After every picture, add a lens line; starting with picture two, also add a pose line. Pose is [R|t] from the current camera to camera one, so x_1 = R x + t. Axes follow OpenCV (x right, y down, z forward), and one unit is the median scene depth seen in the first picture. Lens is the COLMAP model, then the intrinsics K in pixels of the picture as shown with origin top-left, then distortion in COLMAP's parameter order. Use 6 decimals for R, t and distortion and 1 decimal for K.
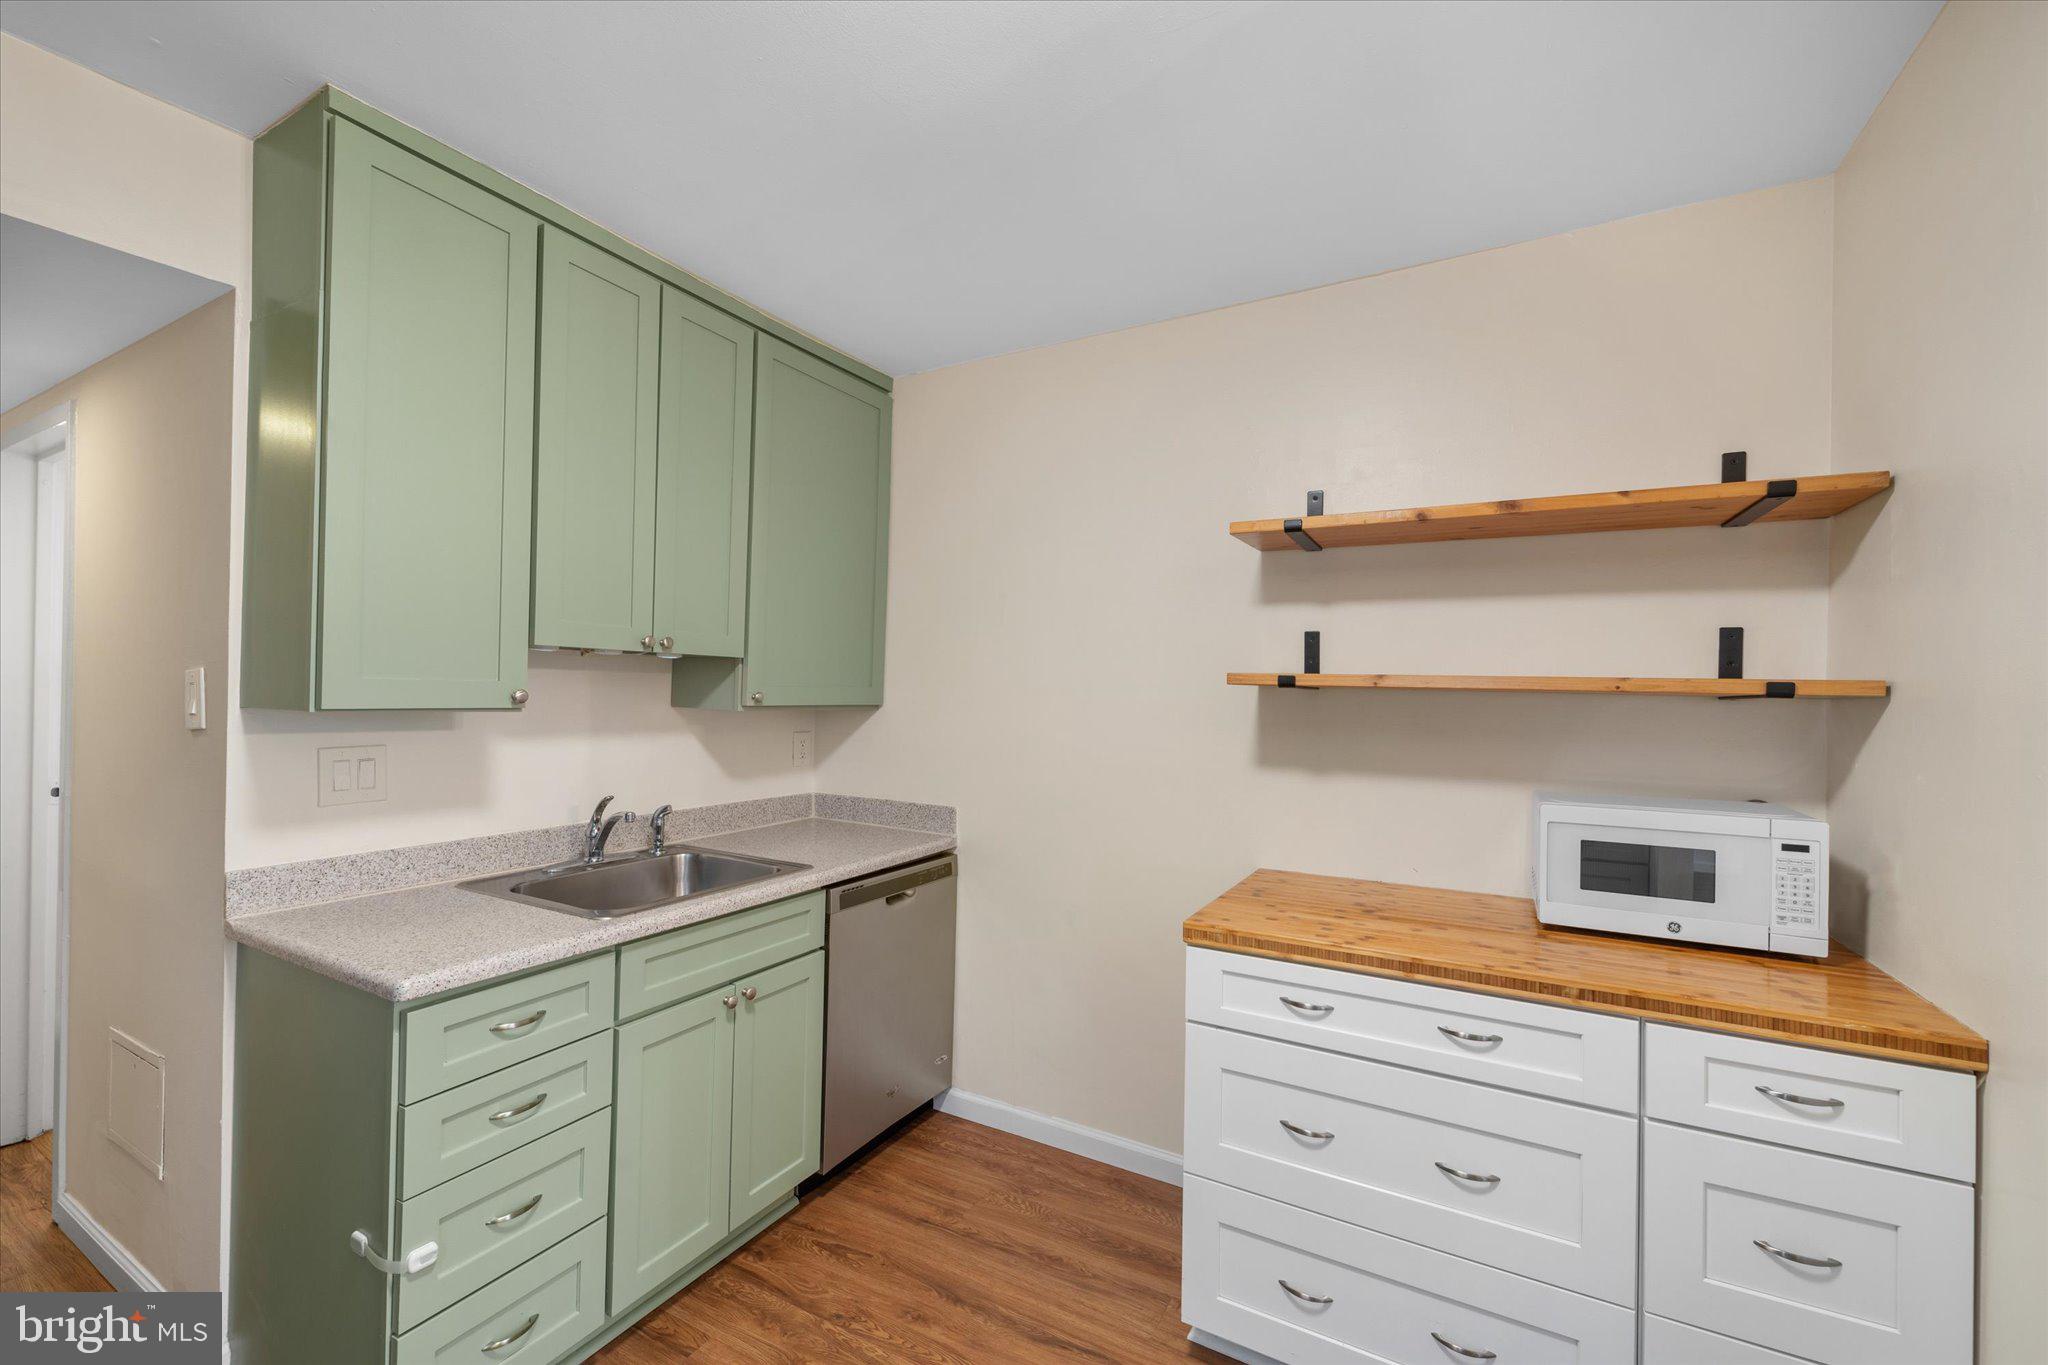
lens RADIAL K [[823.3, 0, 1021.4], [0, 823.3, 692.5], [0, 0, 1]] dist [-0.000607, -0.000961]
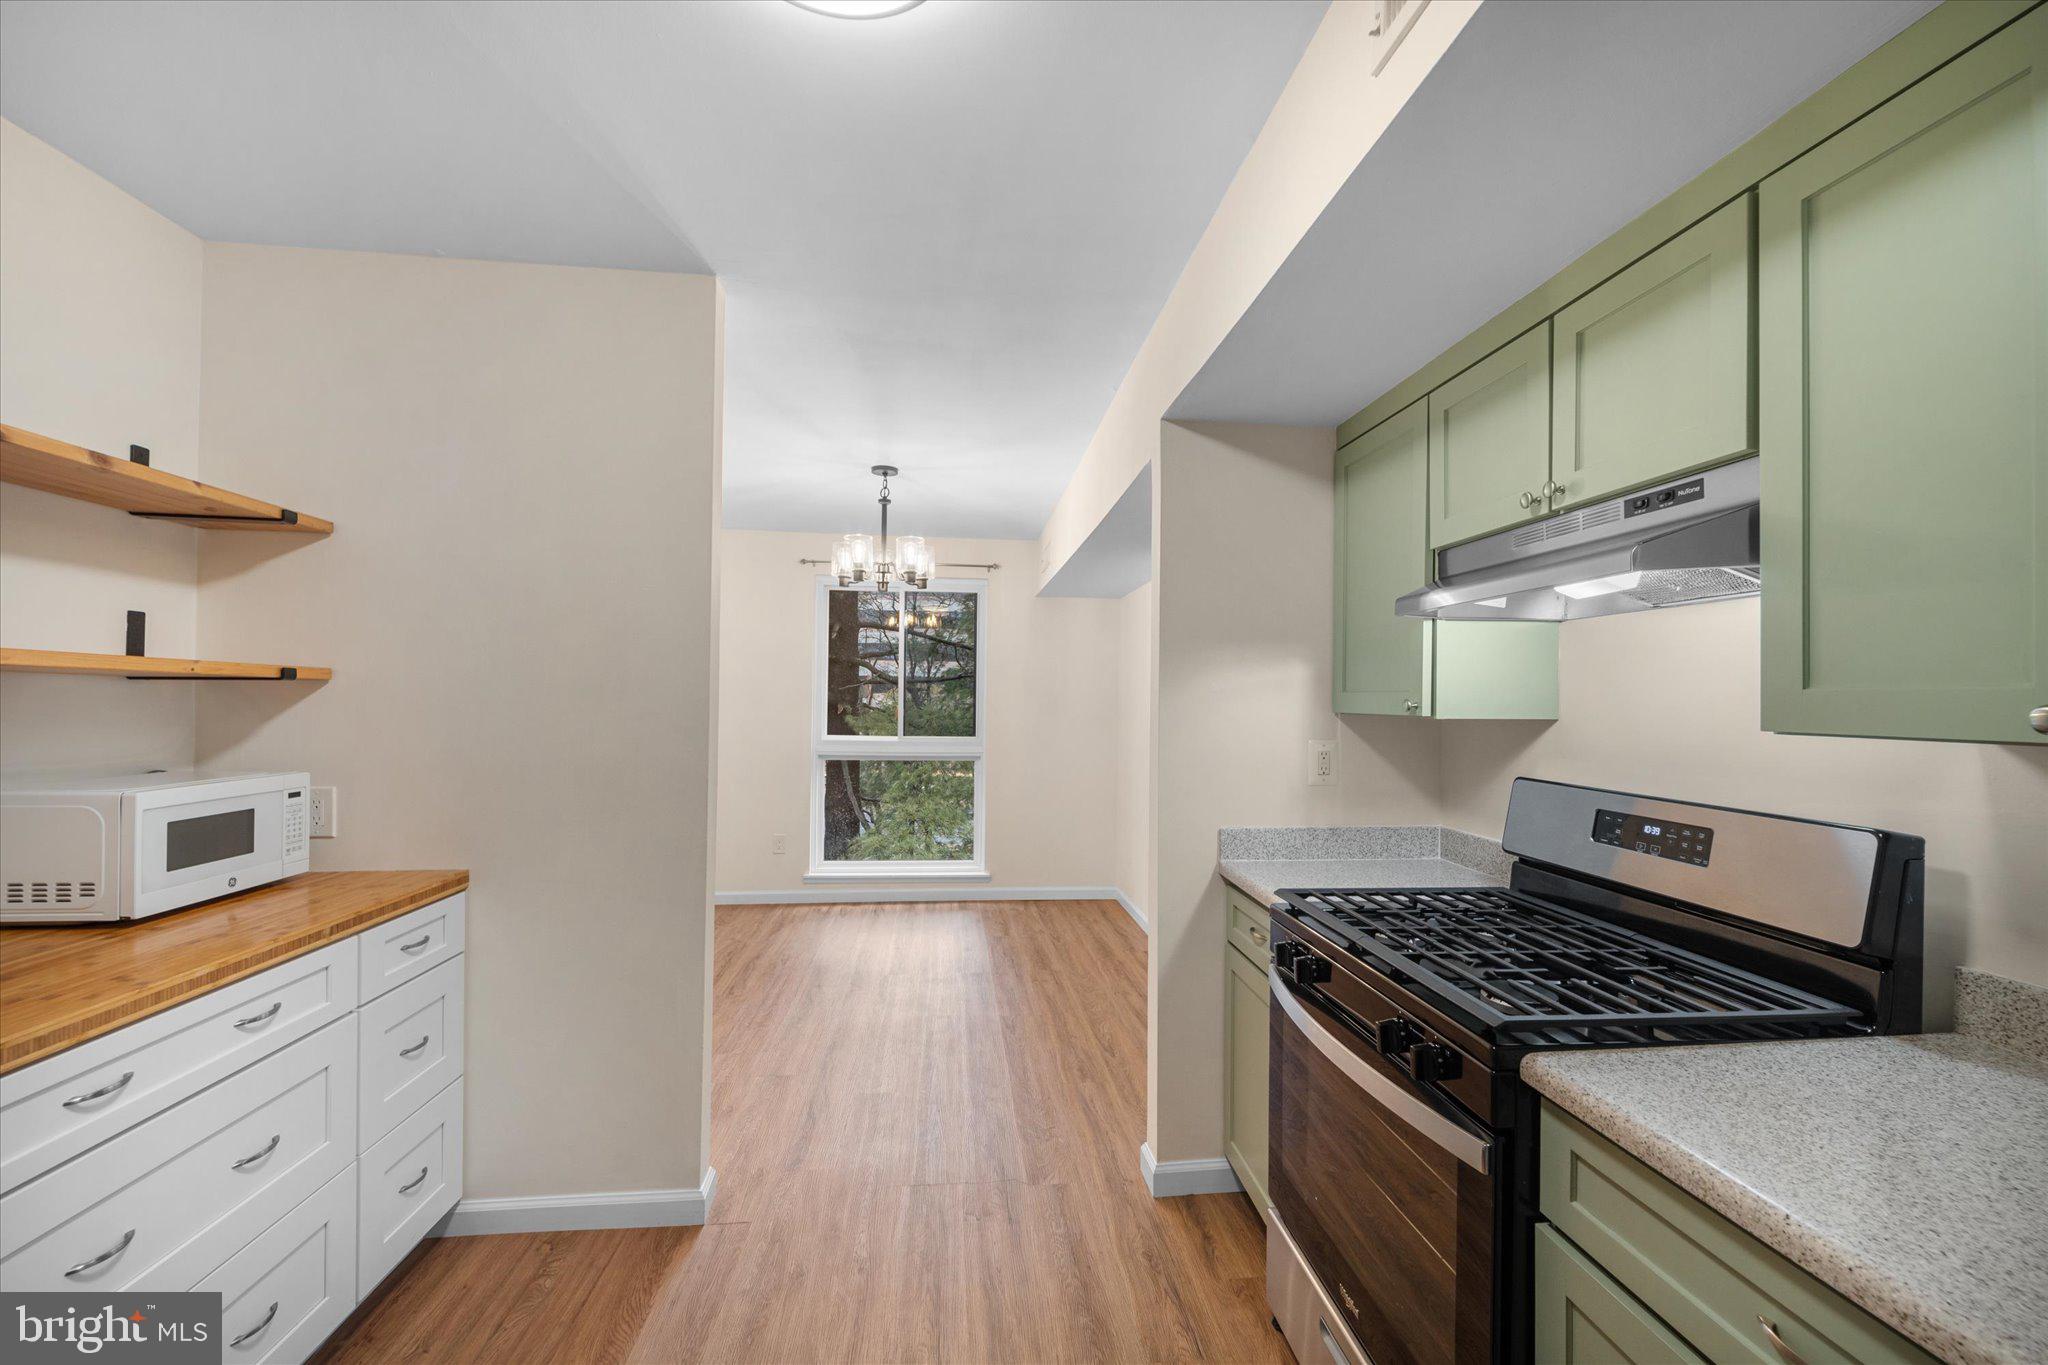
lens RADIAL K [[823.3, 0, 1025.1], [0, 823.3, 696.0], [0, 0, 1]] dist [-0.000607, -0.000961]
pose [[-0.565924, -0.020724, 0.824197, -0.631851], [-0.023924, 0.999676, 0.008709, -0.005831], [-0.824110, -0.014790, -0.566236, 0.624599]]
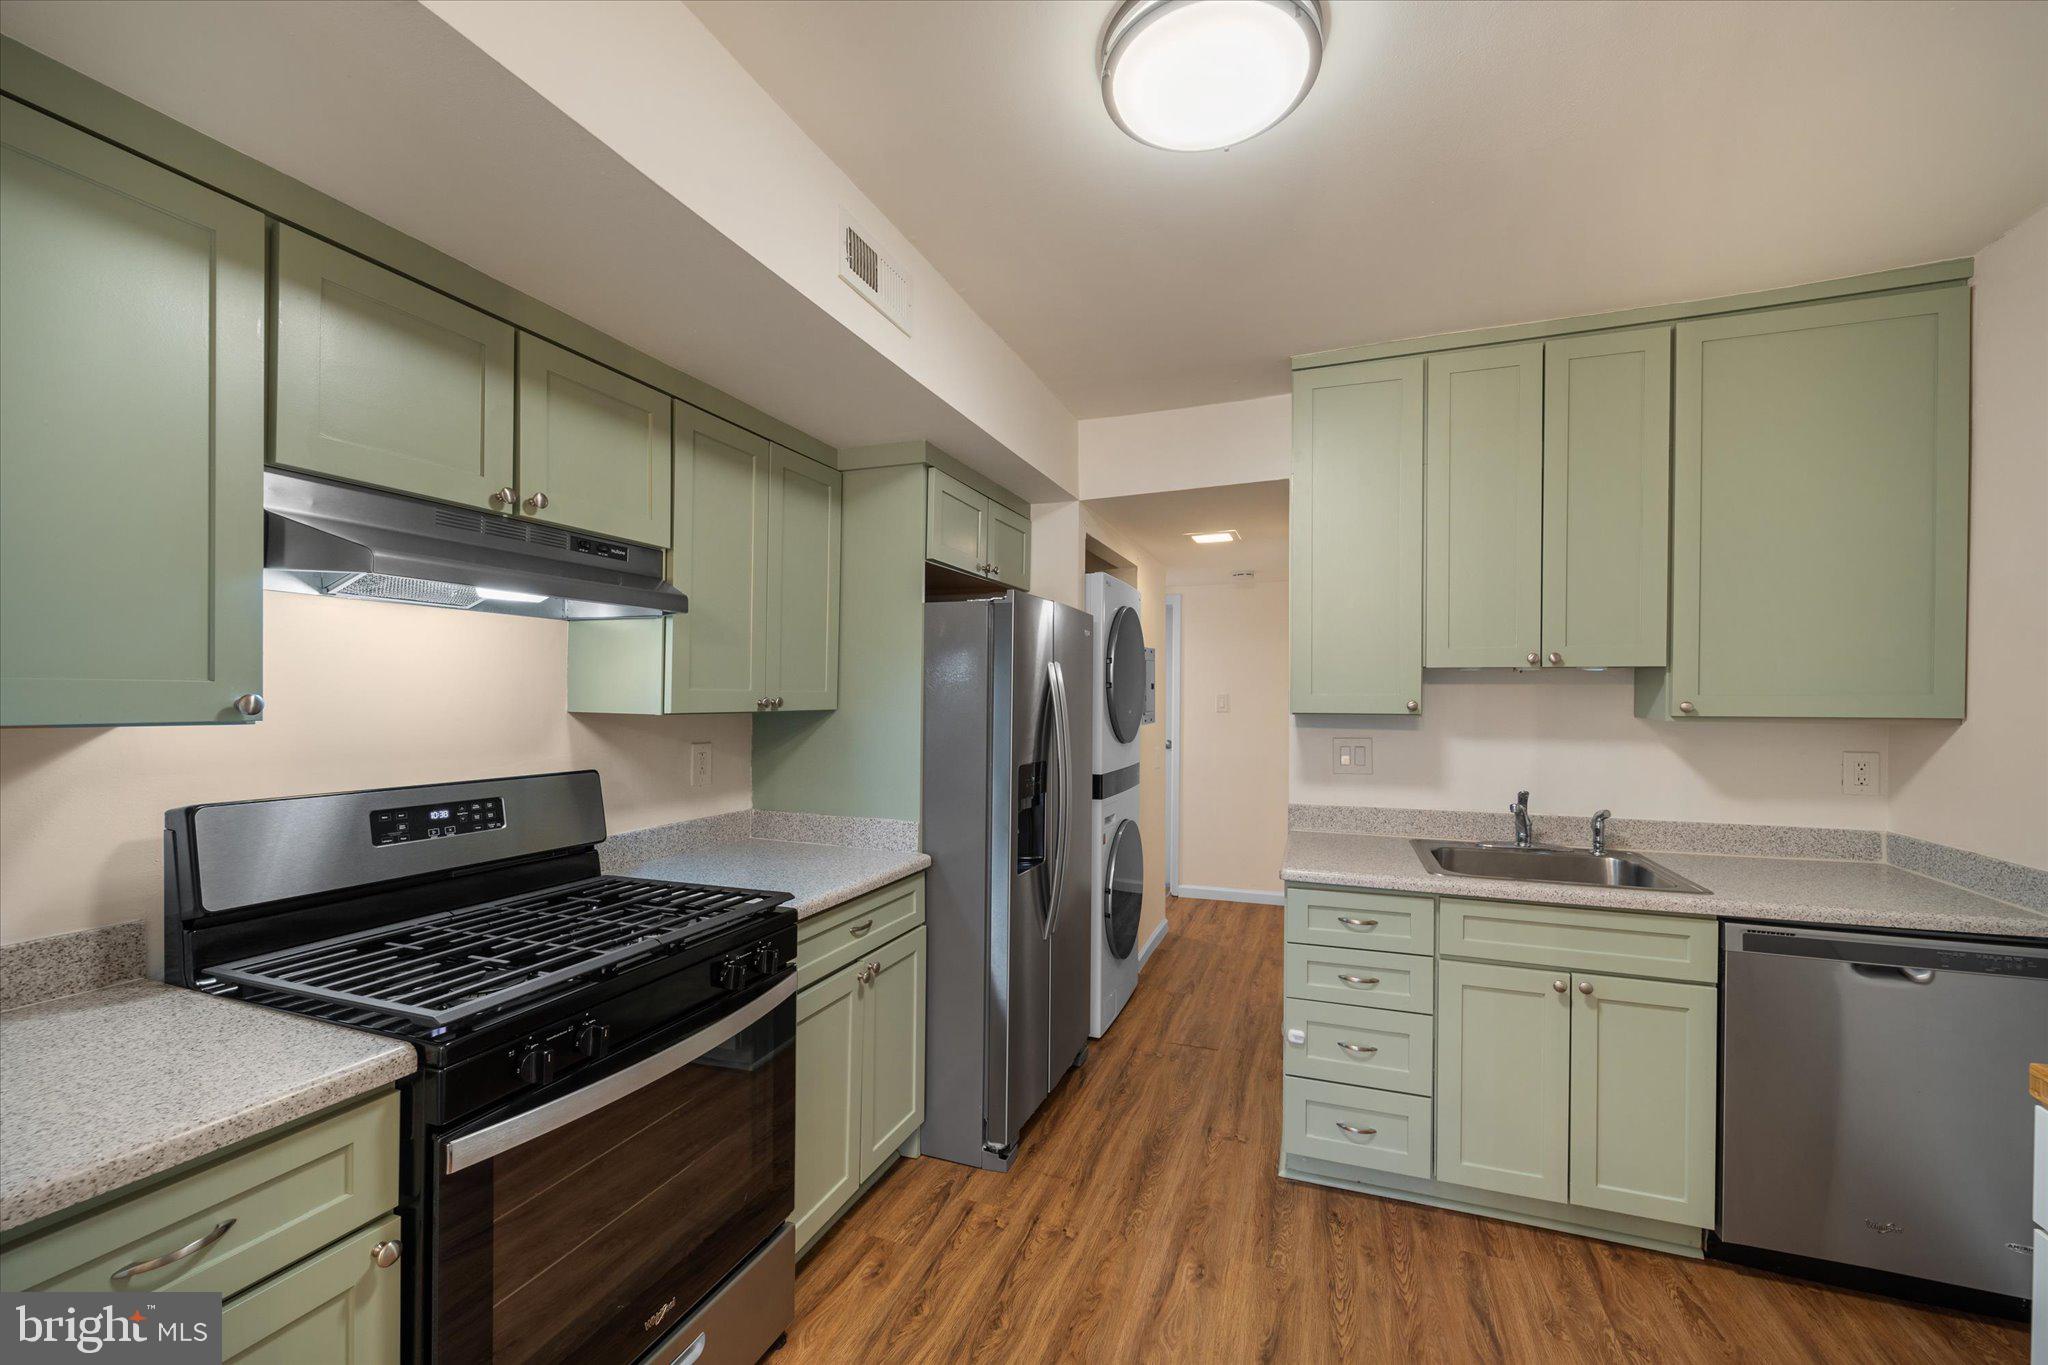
lens RADIAL K [[823.3, 0, 1031.9], [0, 823.3, 694.8], [0, 0, 1]] dist [-0.000607, -0.000961]
pose [[0.152475, -0.017616, -0.988150, 0.641921], [0.002210, 0.999845, -0.017484, 0.007948], [0.988305, 0.000482, 0.152490, 0.146074]]
